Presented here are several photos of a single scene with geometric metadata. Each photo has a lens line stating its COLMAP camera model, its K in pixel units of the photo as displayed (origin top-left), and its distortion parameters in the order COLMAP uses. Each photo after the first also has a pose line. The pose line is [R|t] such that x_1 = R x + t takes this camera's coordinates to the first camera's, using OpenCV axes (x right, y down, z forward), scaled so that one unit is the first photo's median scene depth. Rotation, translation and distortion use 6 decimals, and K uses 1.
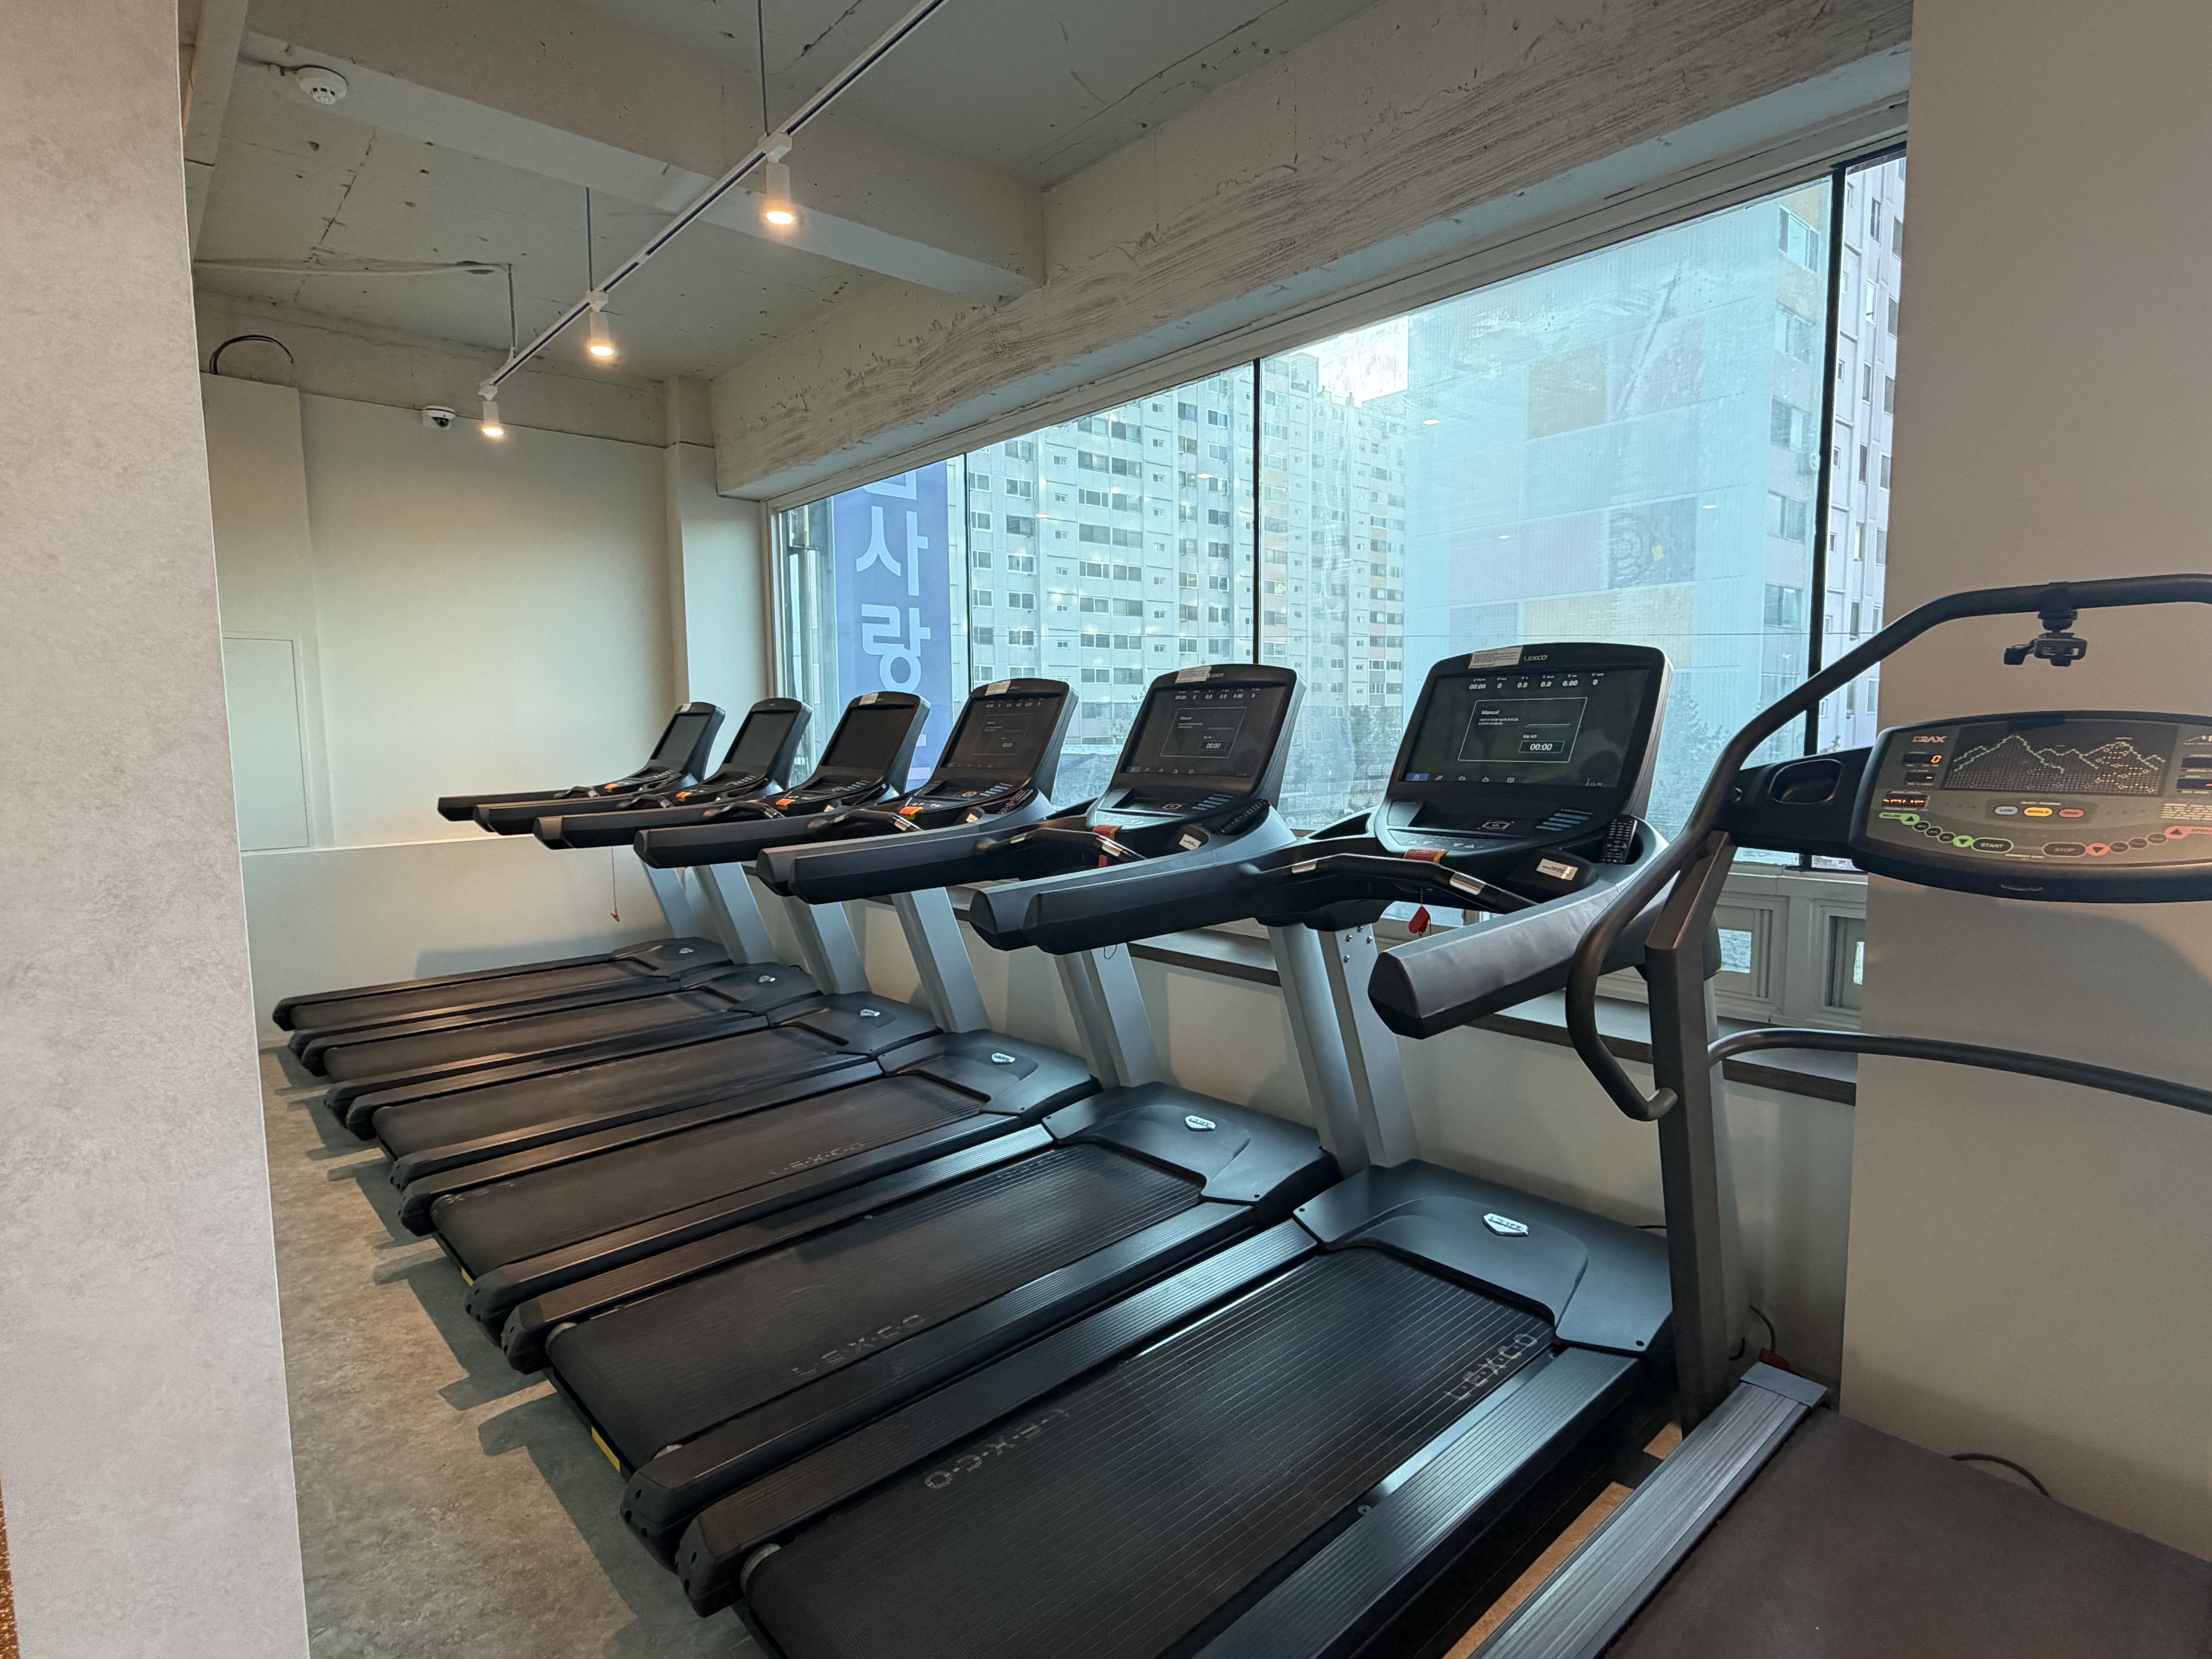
lens RADIAL K [[1127.8, 0, 1106.0], [0, 1127.8, 829.5], [0, 0, 1]] dist [-0.001734, -0.000204]
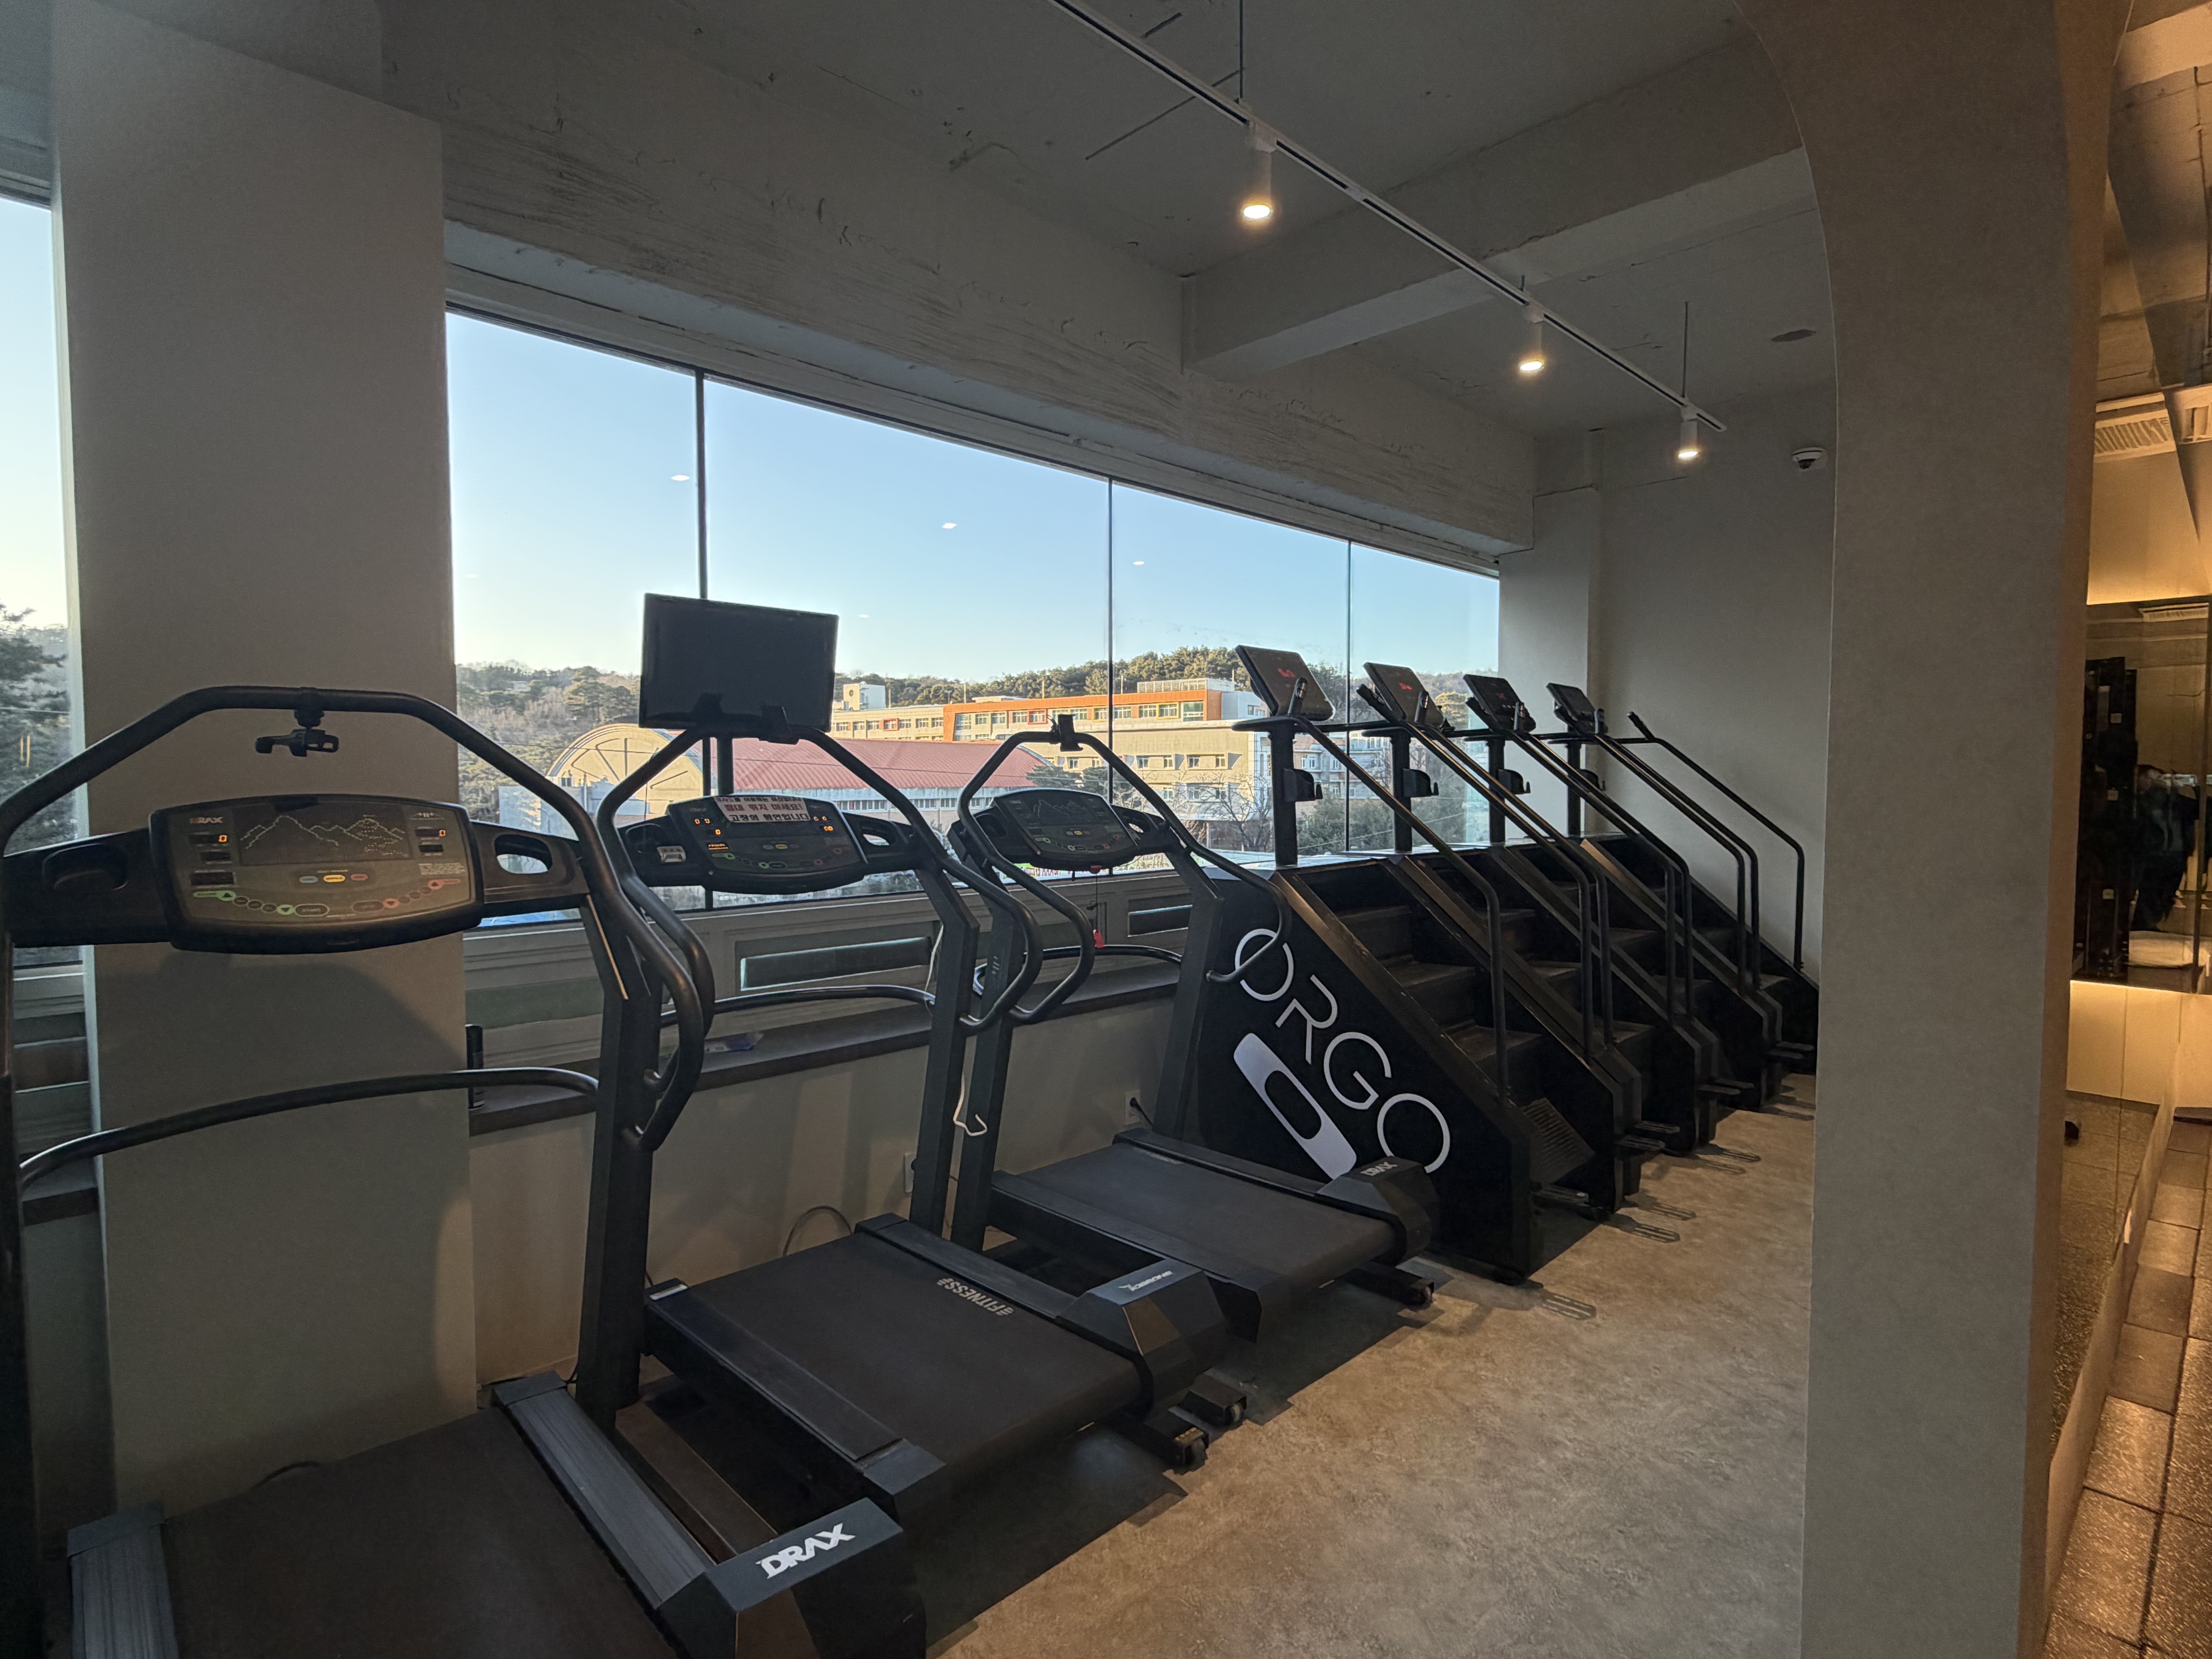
lens RADIAL K [[1127.8, 0, 1106.0], [0, 1127.8, 829.5], [0, 0, 1]] dist [-0.001734, -0.000204]
pose [[-0.050753, -0.032605, 0.998179, -0.394774], [0.095009, 0.994776, 0.037325, -0.033133], [-0.994182, 0.096730, -0.047391, 0.229086]]
